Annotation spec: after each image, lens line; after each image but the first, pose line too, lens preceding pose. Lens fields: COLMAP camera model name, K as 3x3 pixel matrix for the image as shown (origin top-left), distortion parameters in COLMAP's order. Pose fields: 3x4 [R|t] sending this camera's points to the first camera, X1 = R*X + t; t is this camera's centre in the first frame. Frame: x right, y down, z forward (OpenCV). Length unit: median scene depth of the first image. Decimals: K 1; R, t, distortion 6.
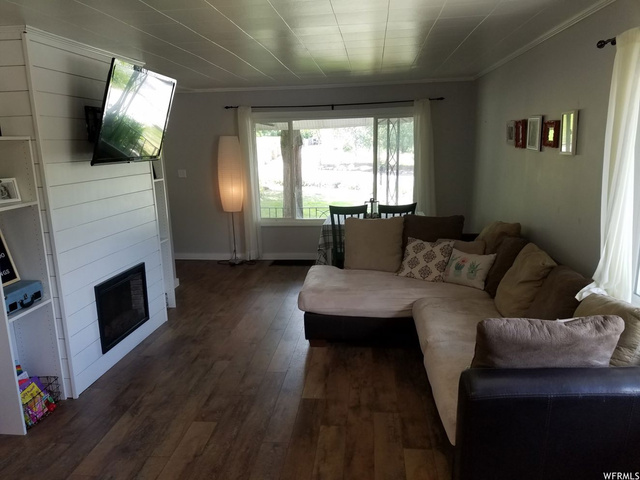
lens RADIAL K [[492.9, 0, 315.9], [0, 492.9, 251.2], [0, 0, 1]] dist [0.153097, -0.219670]
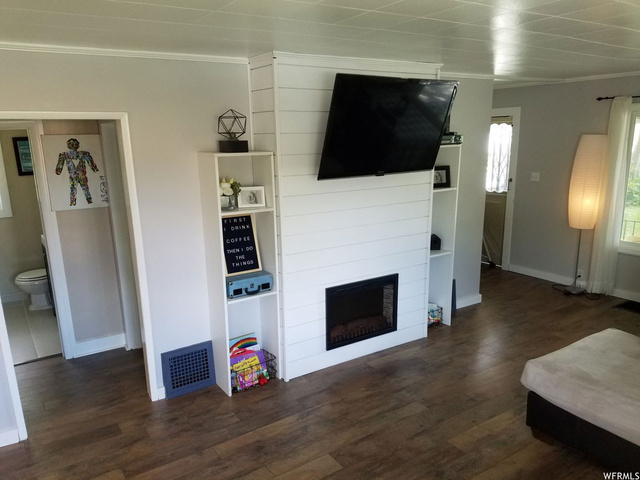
lens RADIAL K [[492.9, 0, 315.9], [0, 492.9, 251.2], [0, 0, 1]] dist [0.153097, -0.219670]
pose [[0.645171, 0.186689, -0.740879, 0.328459], [-0.162254, 0.981048, 0.105914, -0.120239], [0.746611, 0.051878, 0.663235, 0.281137]]
